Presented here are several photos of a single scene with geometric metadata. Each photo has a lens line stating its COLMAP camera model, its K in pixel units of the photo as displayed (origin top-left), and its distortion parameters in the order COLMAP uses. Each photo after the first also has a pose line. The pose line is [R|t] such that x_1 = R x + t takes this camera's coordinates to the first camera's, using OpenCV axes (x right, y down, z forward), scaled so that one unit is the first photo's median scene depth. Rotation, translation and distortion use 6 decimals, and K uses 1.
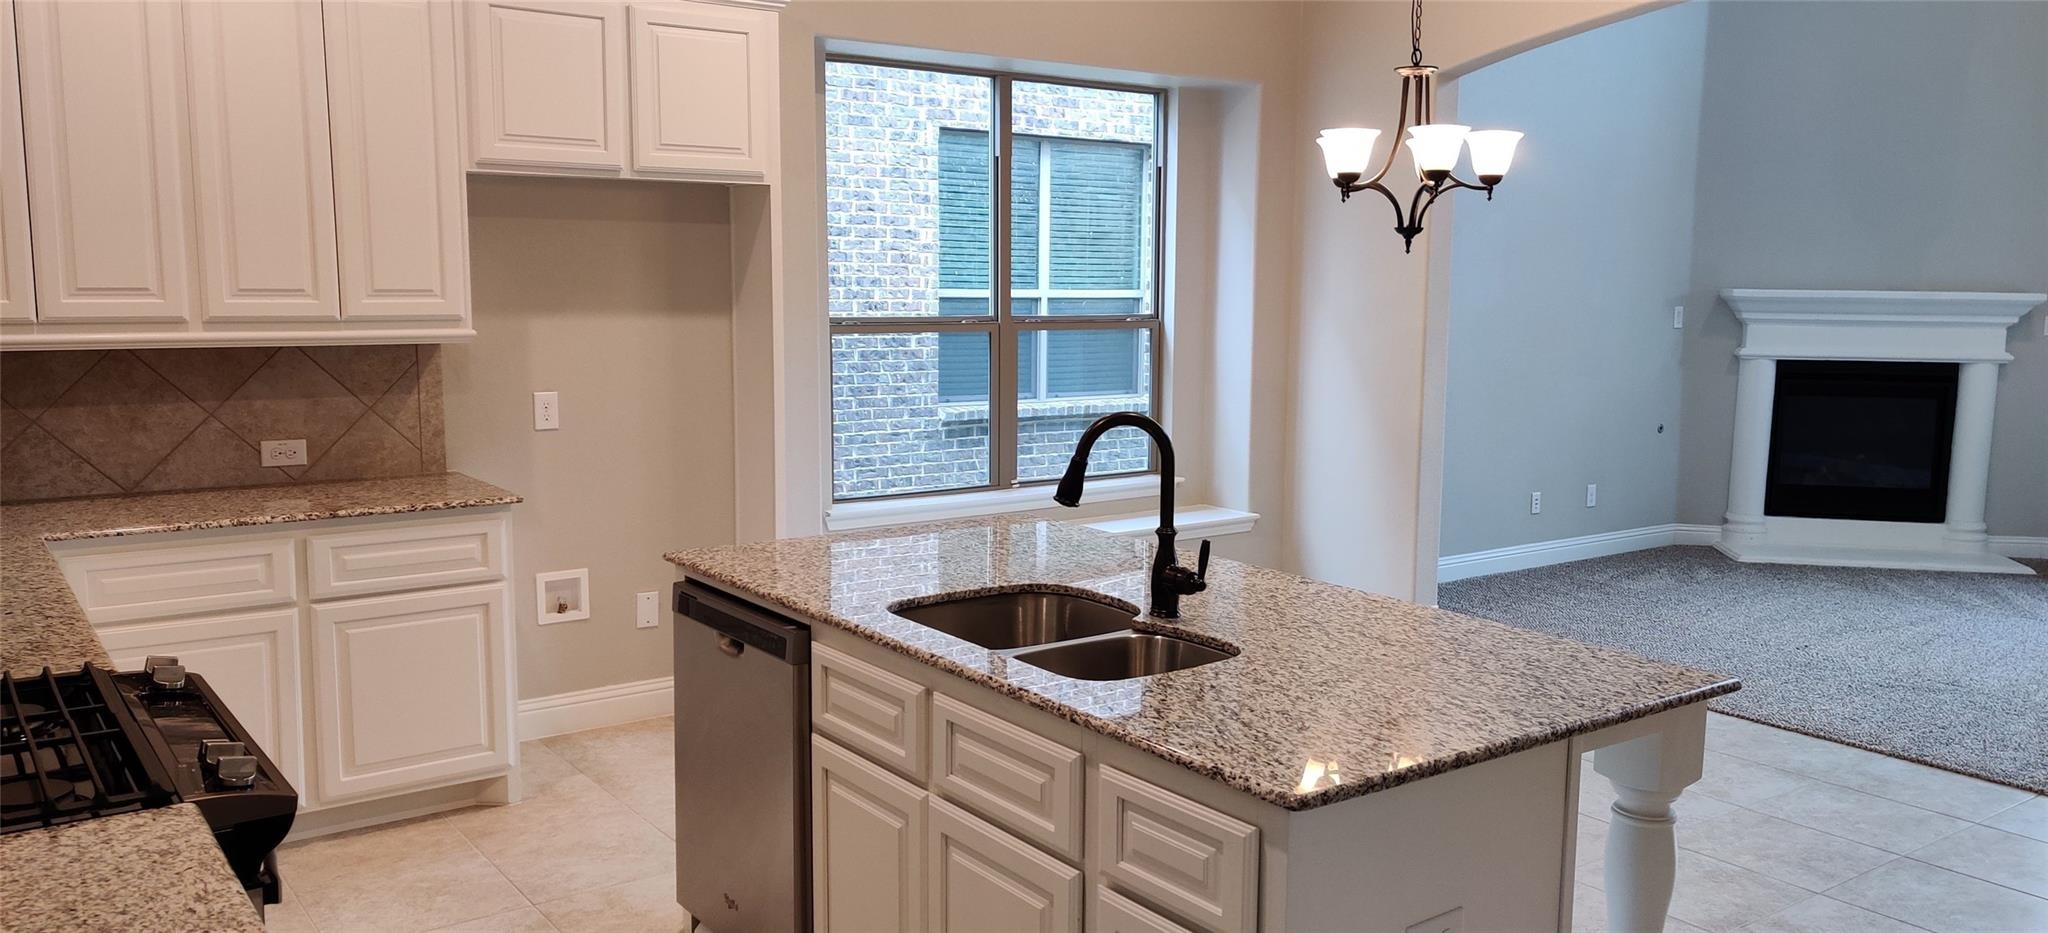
lens RADIAL K [[1529.9, 0, 1027.5], [0, 1529.9, 468.6], [0, 0, 1]] dist [0.077467, -0.078110]
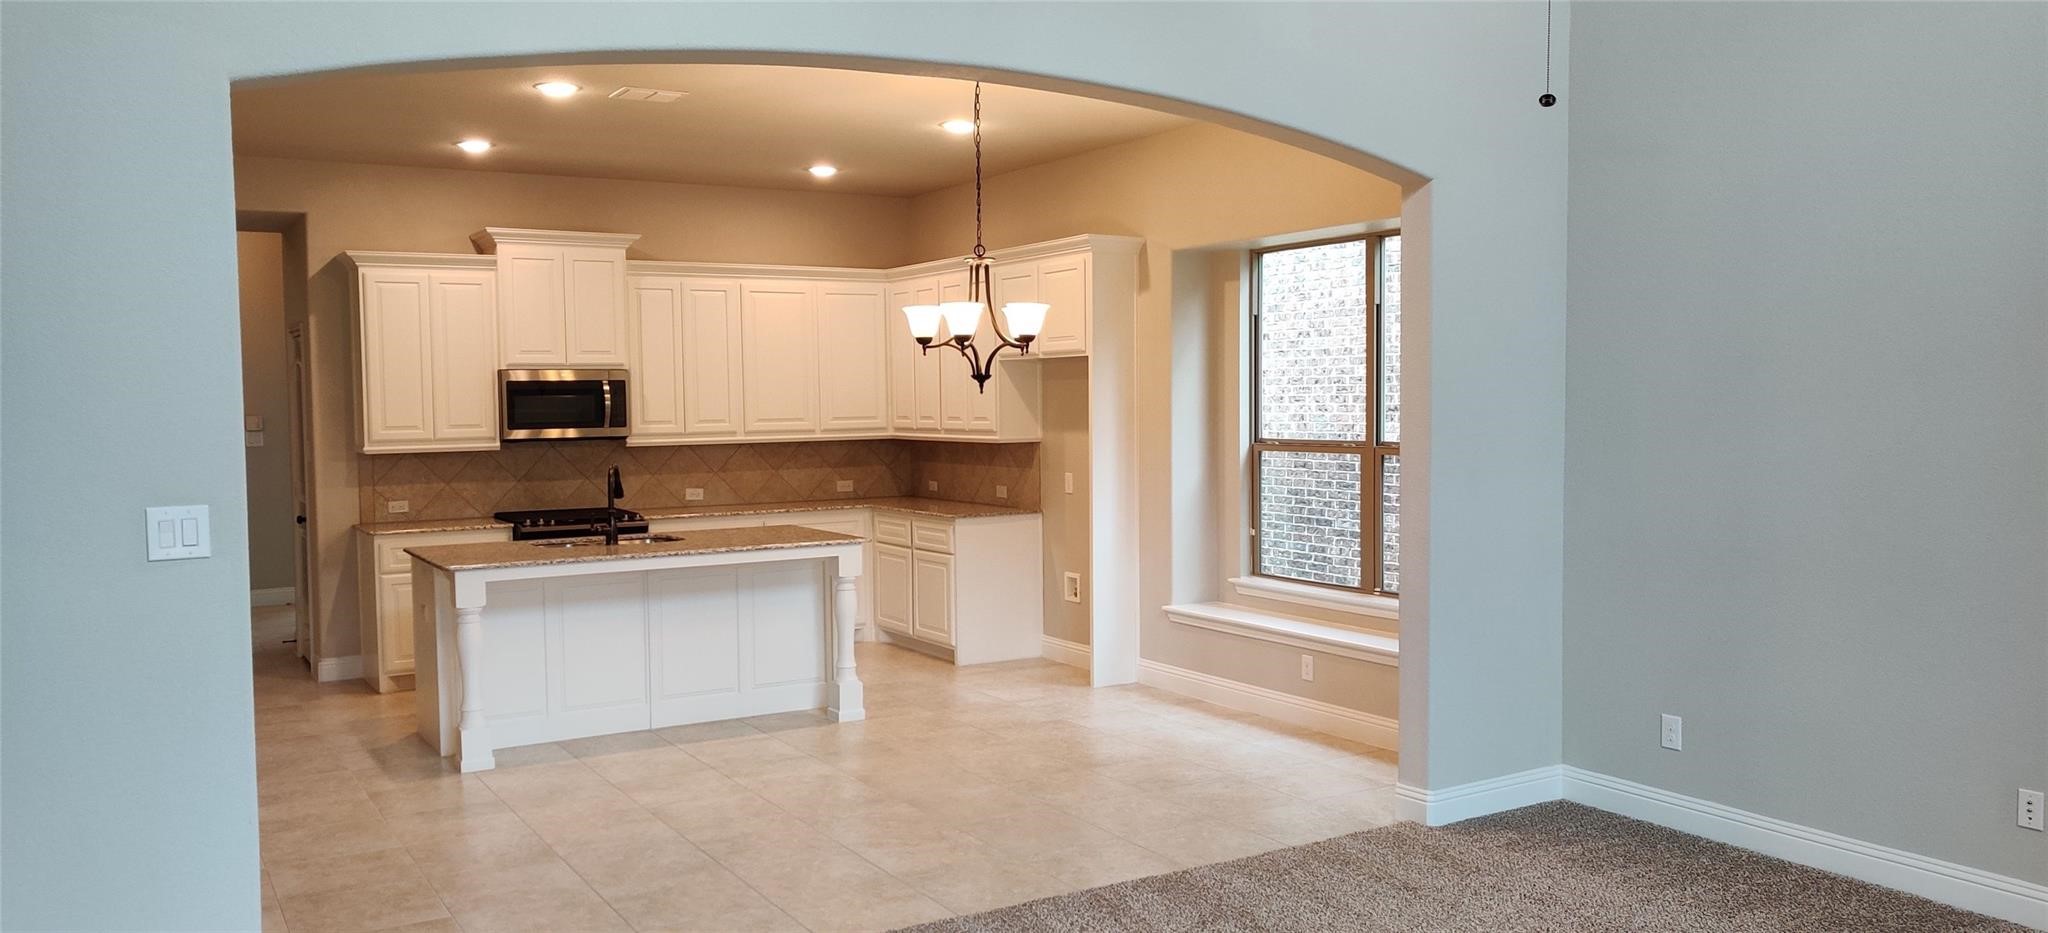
lens RADIAL K [[1529.9, 0, 1027.5], [0, 1529.9, 468.6], [0, 0, 1]] dist [0.077467, -0.078110]
pose [[-0.096452, 0.038564, -0.994590, 1.581173], [-0.117223, 0.991855, 0.049826, -0.147087], [0.988411, 0.121395, -0.091146, 1.176248]]
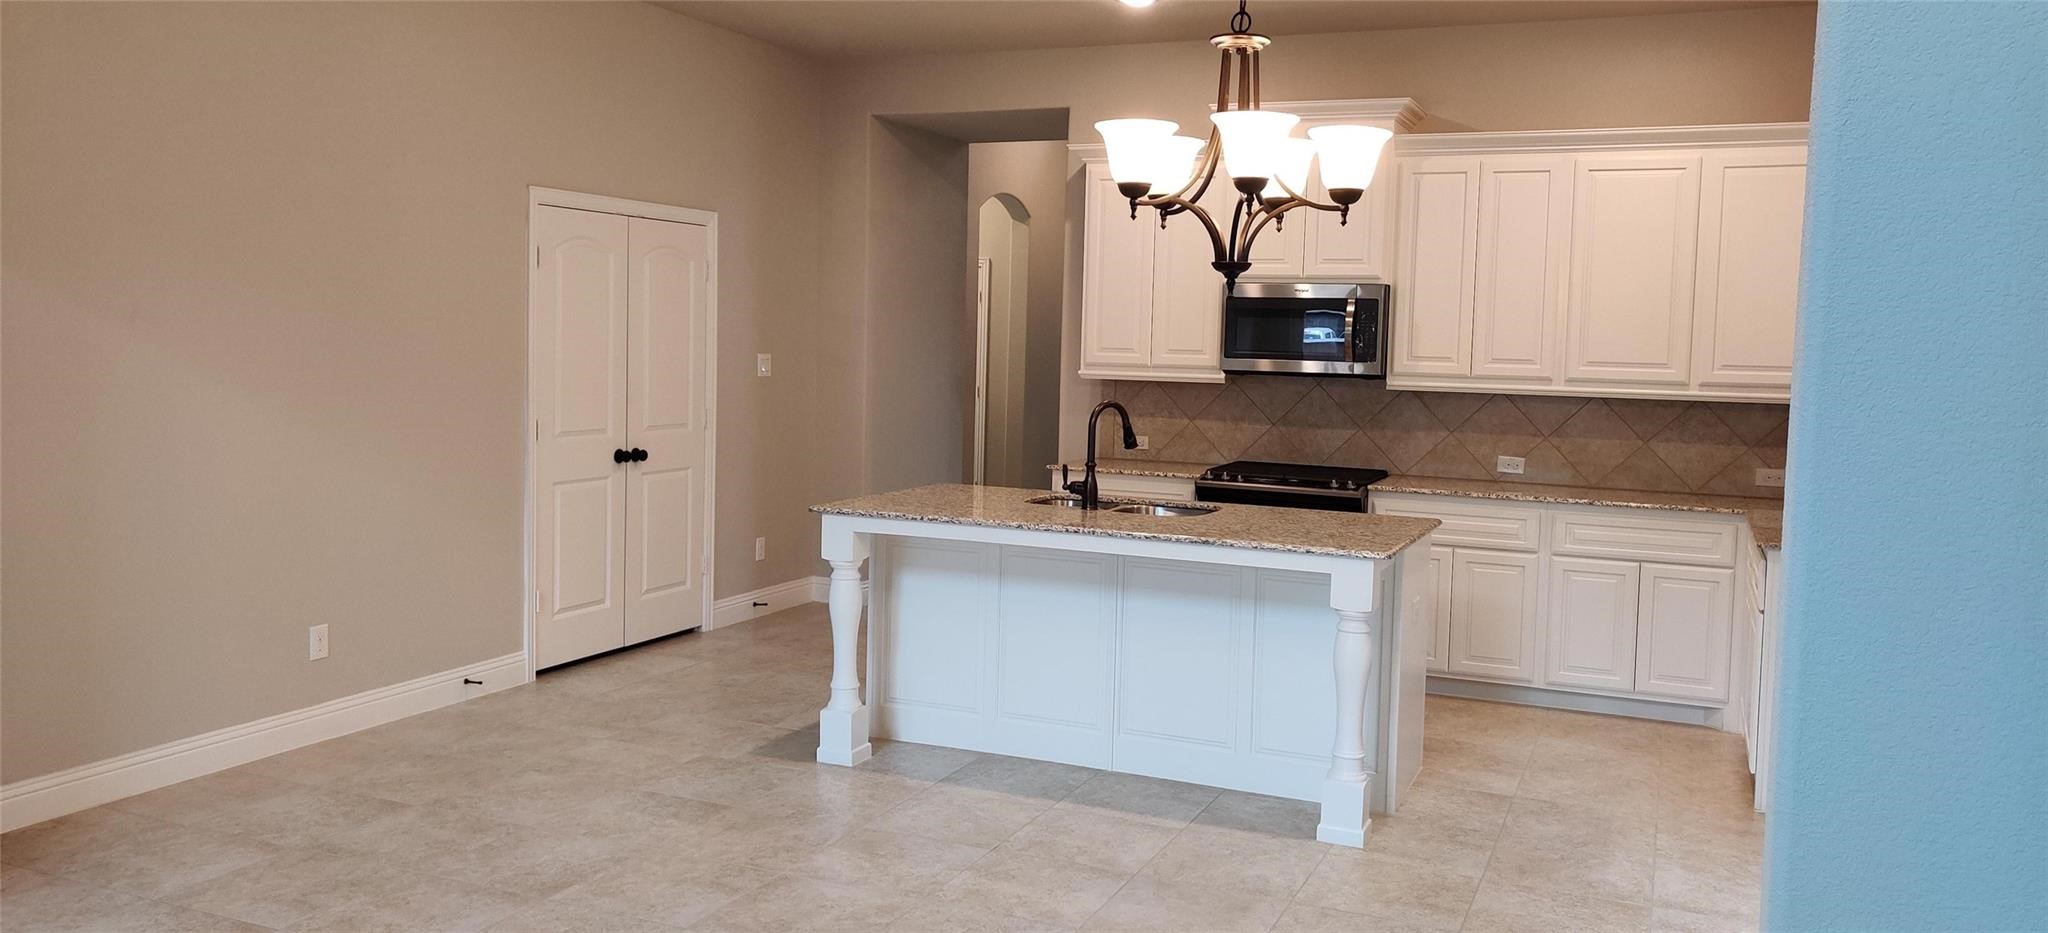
lens RADIAL K [[1553.5, 0, 1029.4], [0, 1553.5, 427.1], [0, 0, 1]] dist [0.007445, 0.000104]
pose [[-0.866931, -0.004031, -0.498412, 0.683981], [-0.100463, 0.980857, 0.166811, -0.193420], [0.488198, 0.194685, -0.850741, 1.581855]]
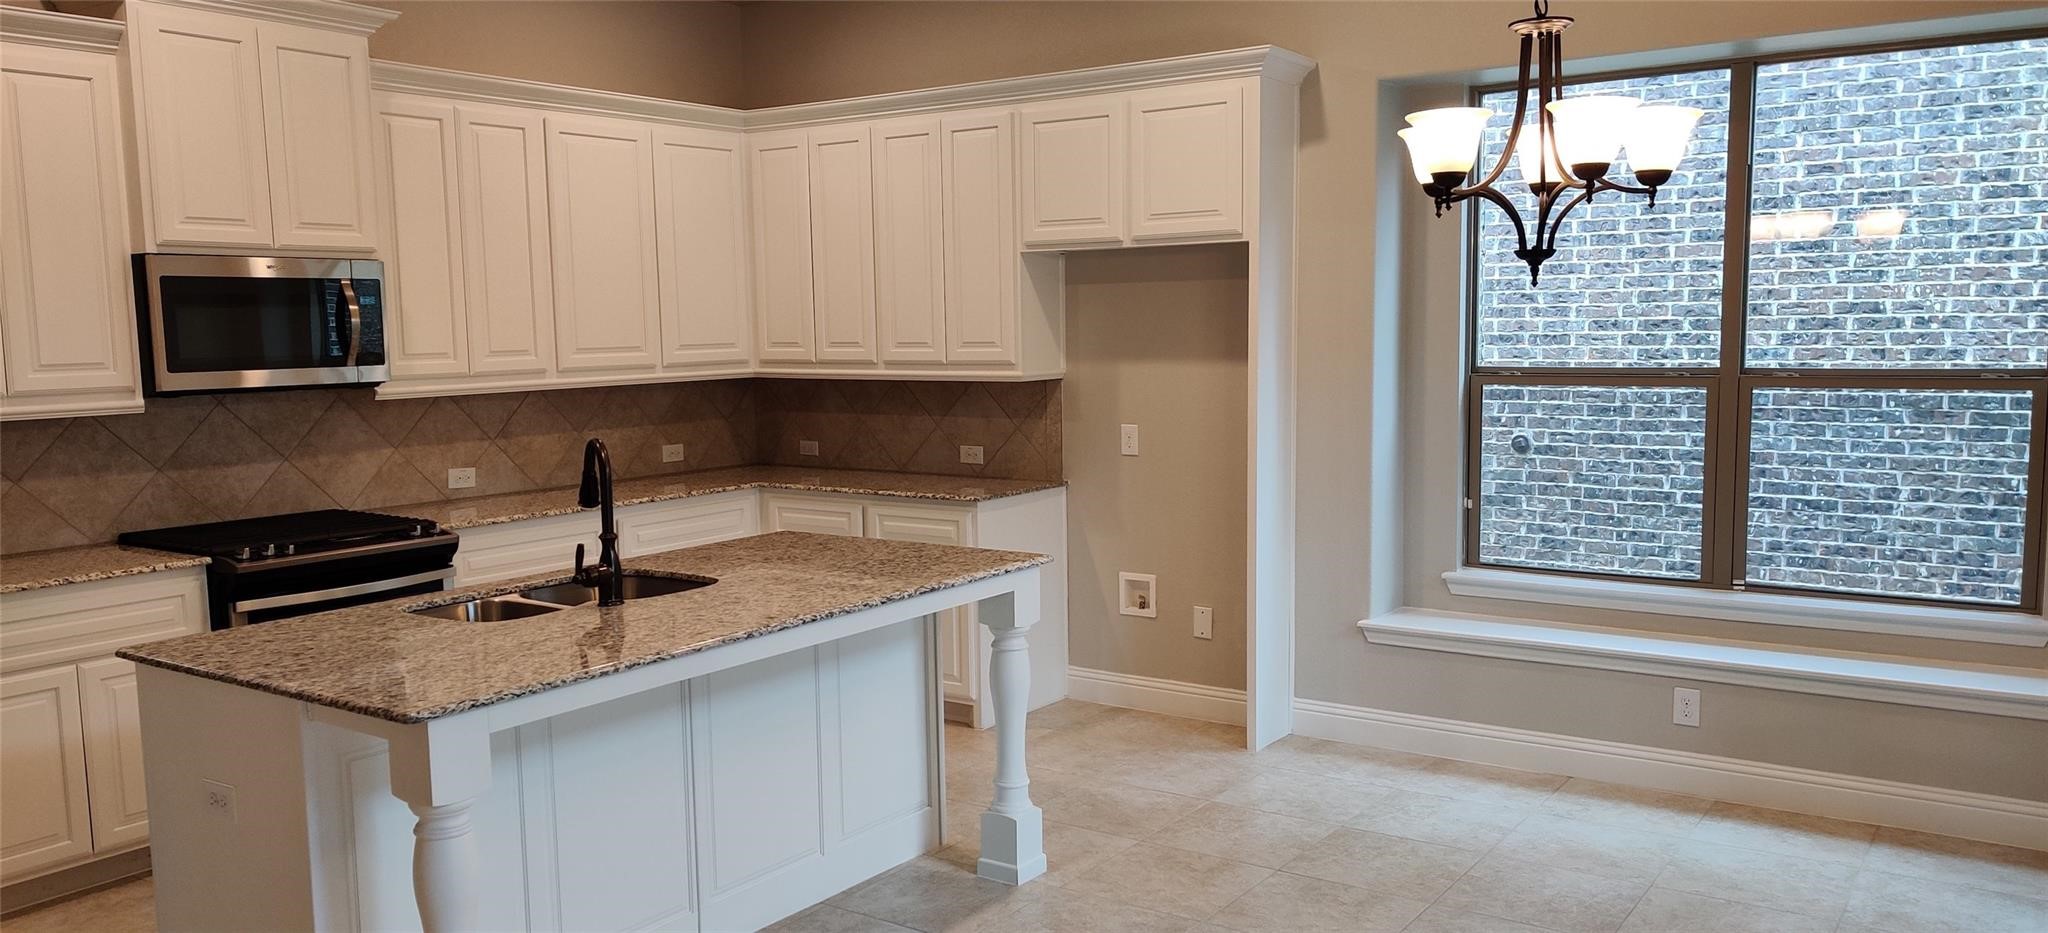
lens RADIAL K [[1529.9, 0, 1027.5], [0, 1529.9, 468.6], [0, 0, 1]] dist [0.077467, -0.078110]
pose [[0.317168, 0.077515, -0.945196, 0.852272], [-0.103077, 0.993567, 0.046894, -0.066612], [0.942751, 0.082554, 0.323118, 0.563933]]
